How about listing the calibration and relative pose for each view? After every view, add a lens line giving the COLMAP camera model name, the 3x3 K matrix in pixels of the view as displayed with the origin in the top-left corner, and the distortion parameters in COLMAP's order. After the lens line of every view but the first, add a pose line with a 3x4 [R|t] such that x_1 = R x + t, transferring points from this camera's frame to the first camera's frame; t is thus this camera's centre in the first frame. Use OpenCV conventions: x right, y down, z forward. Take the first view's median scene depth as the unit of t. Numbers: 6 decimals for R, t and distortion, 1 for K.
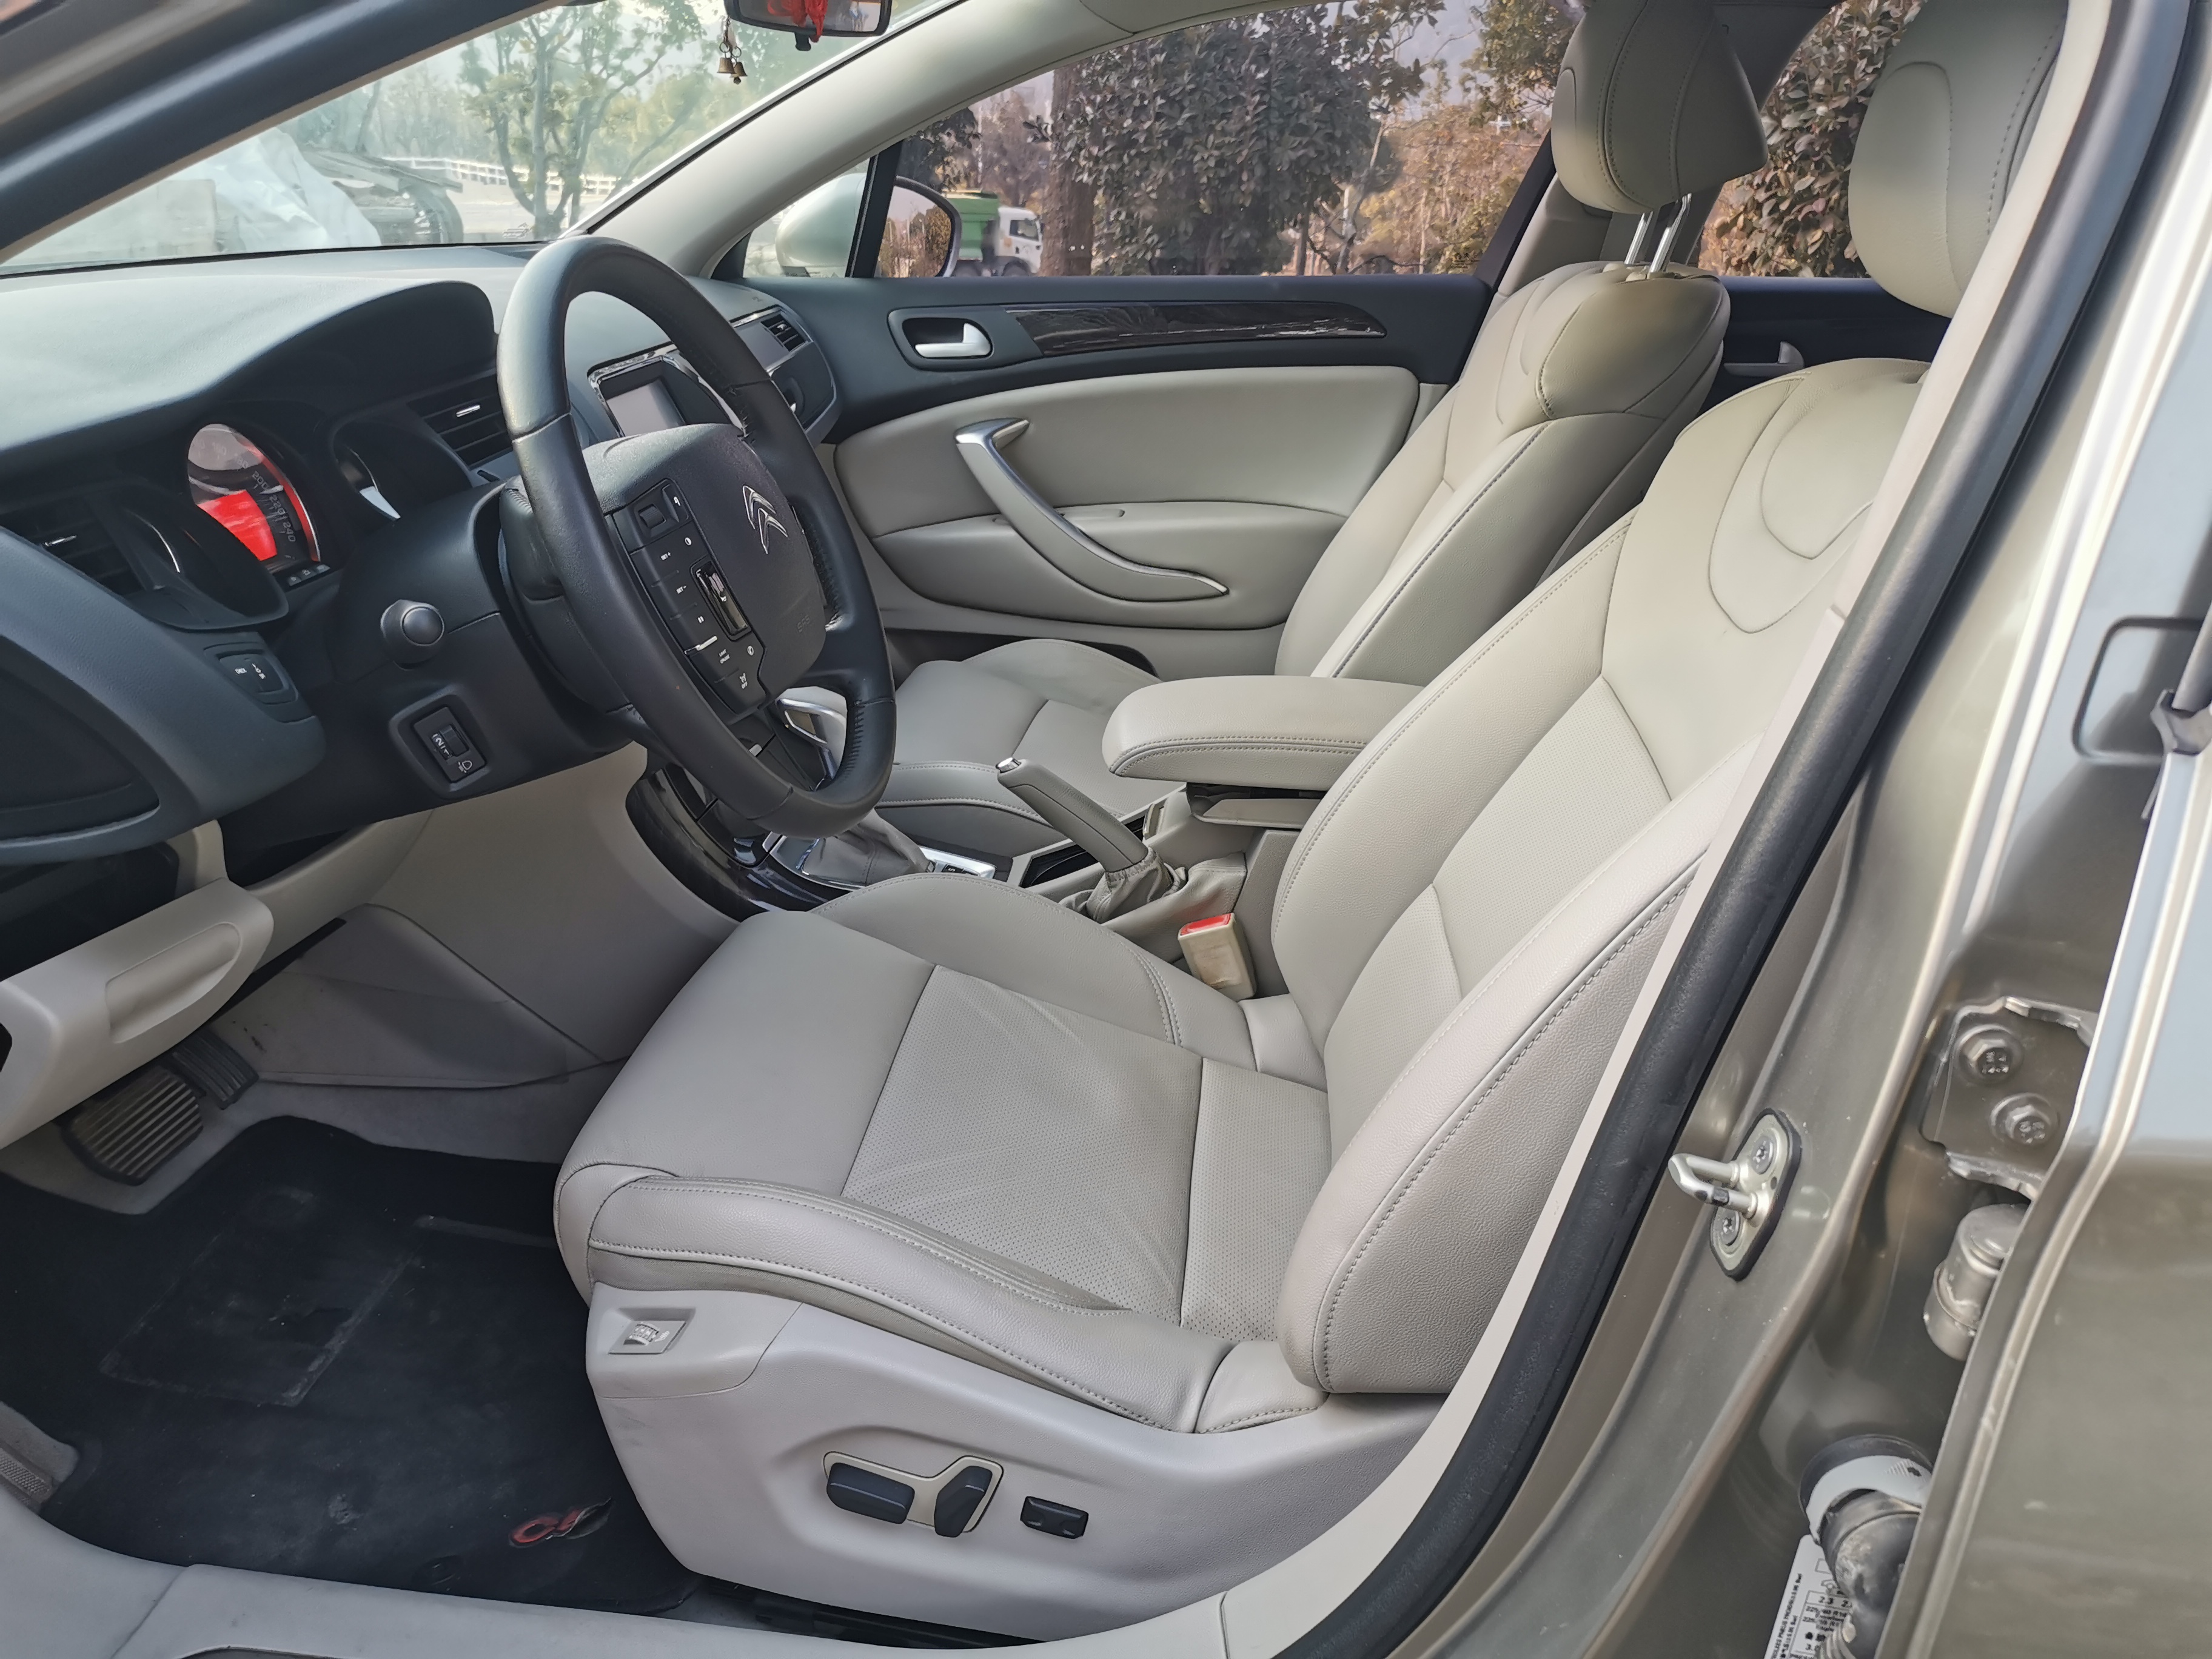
lens RADIAL K [[1705.4, 0, 1106.0], [0, 1705.4, 829.5], [0, 0, 1]] dist [0.056344, -0.046444]
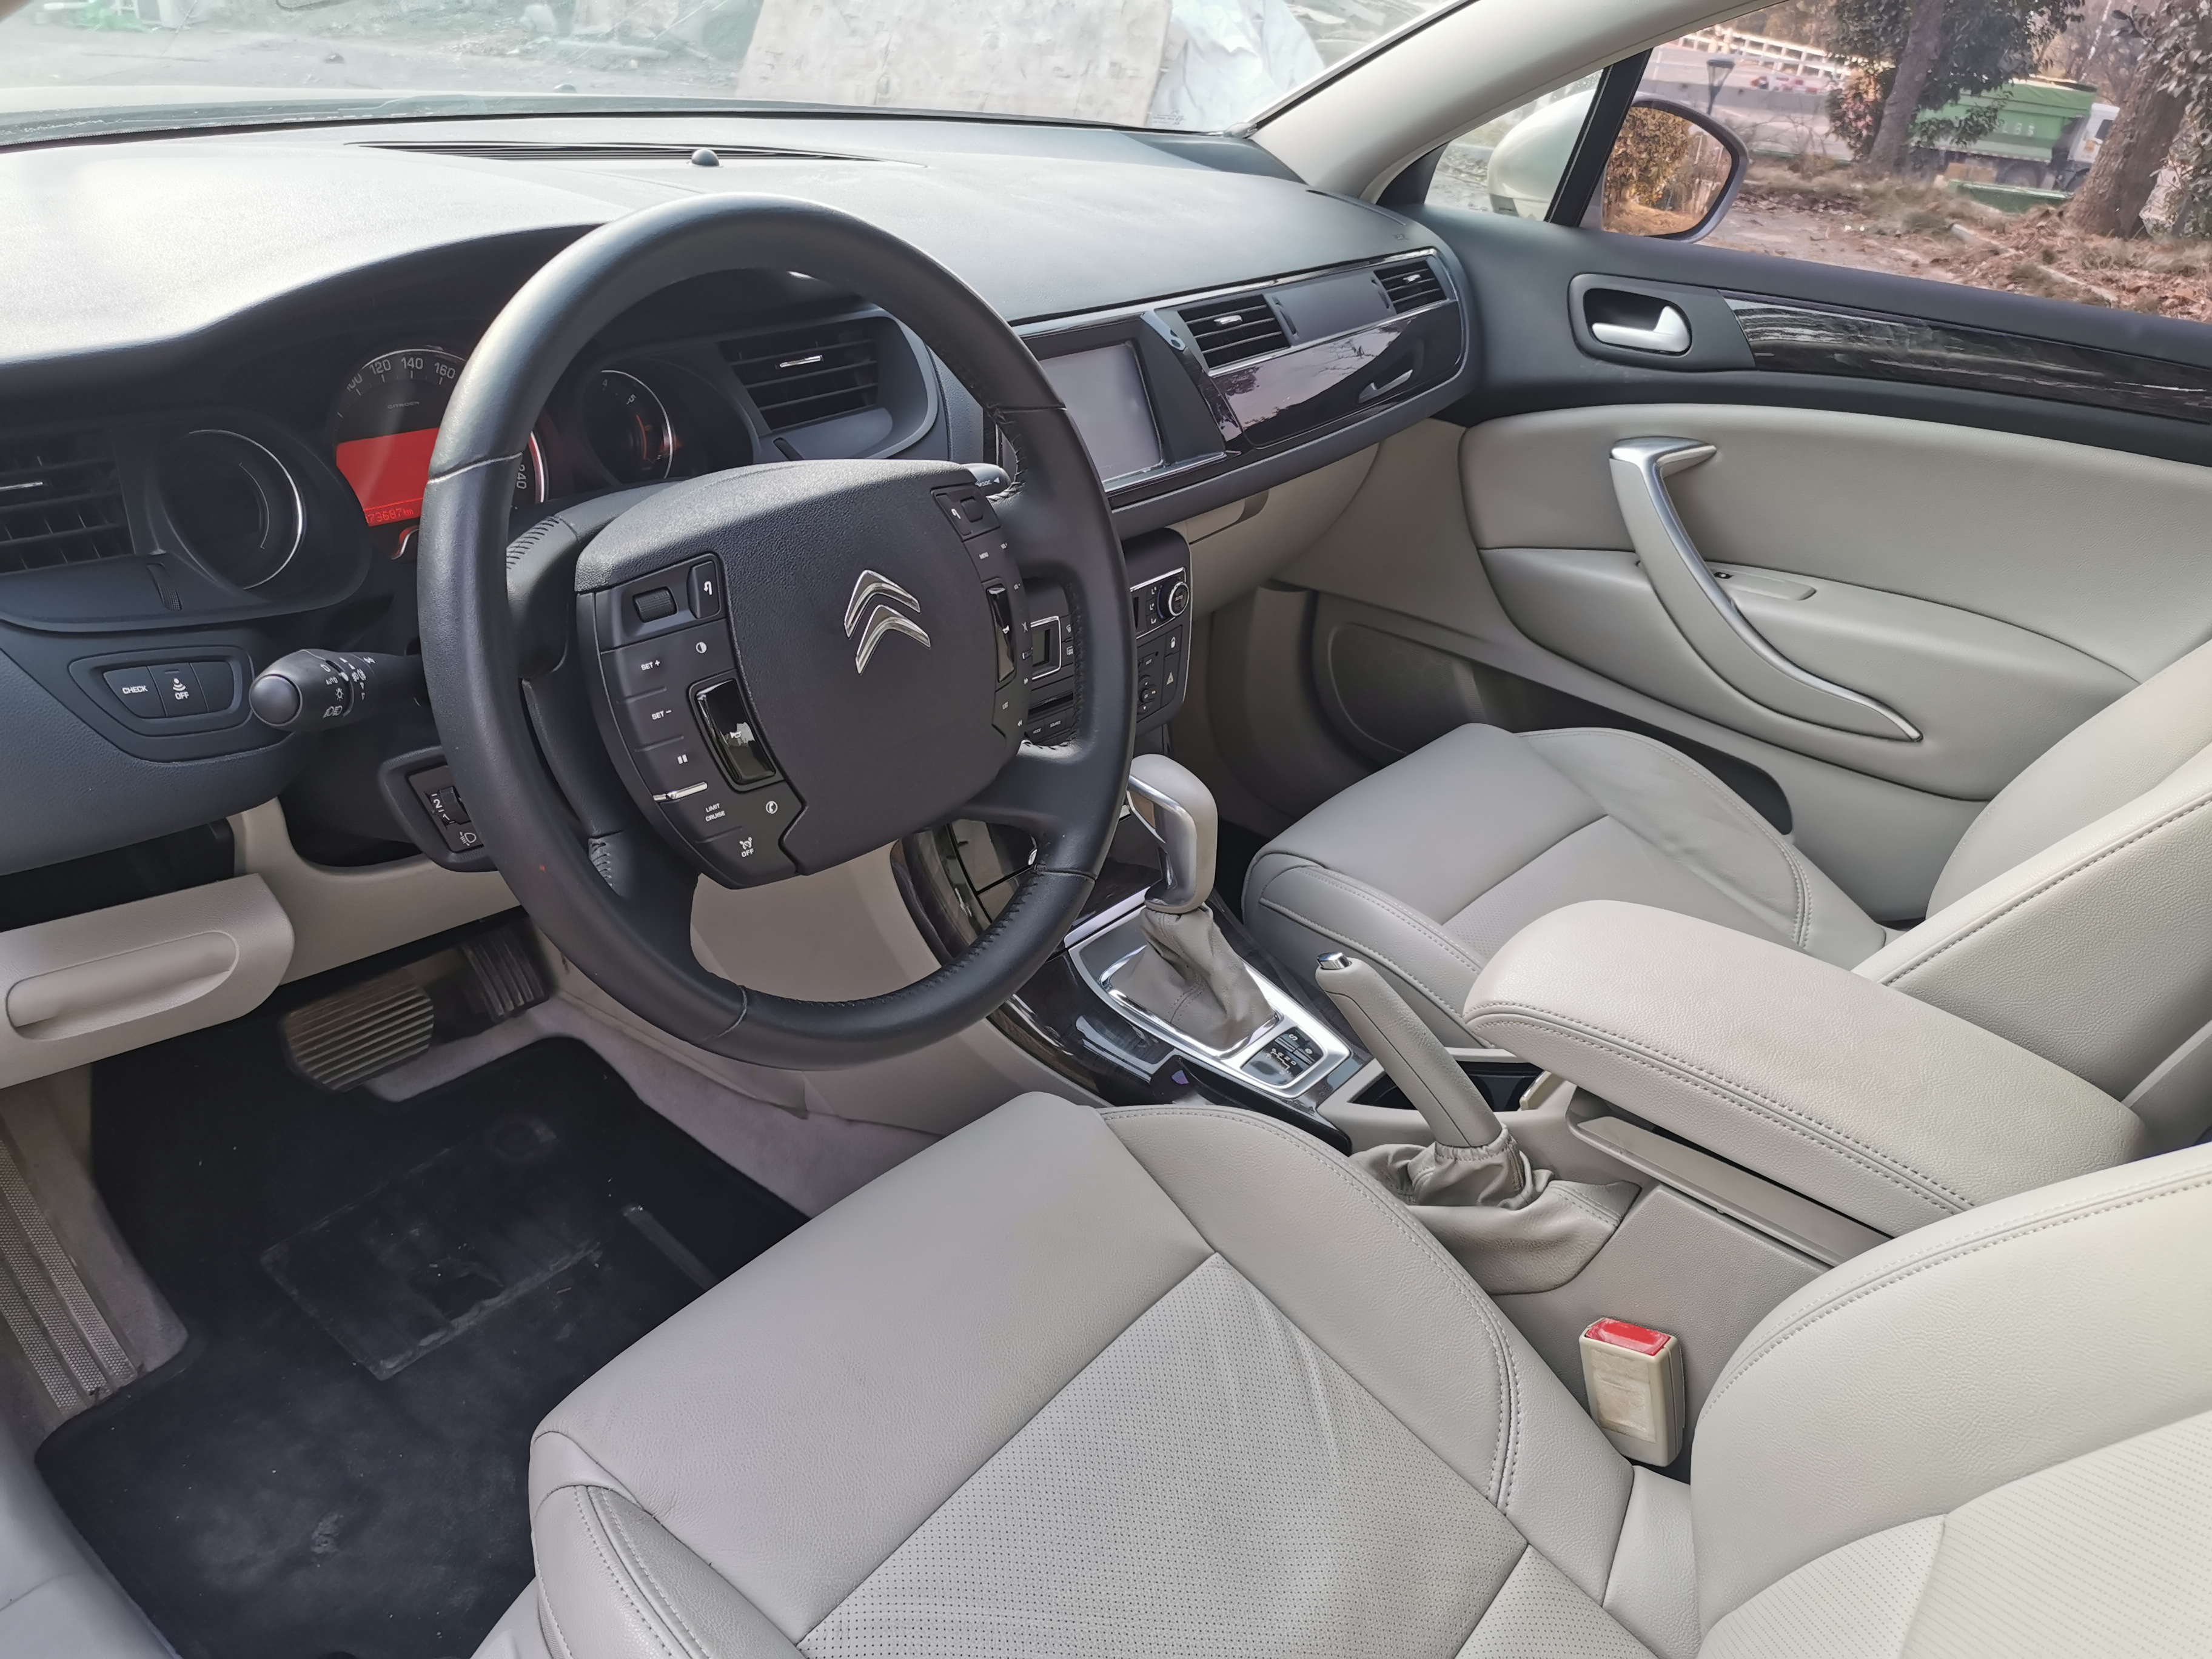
lens RADIAL K [[1705.4, 0, 1106.0], [0, 1705.4, 829.5], [0, 0, 1]] dist [0.056344, -0.046444]
pose [[0.848116, 0.303923, -0.433970, 0.108324], [-0.270474, 0.952697, 0.138612, -0.112869], [0.455569, -0.000181, 0.890201, 0.208161]]
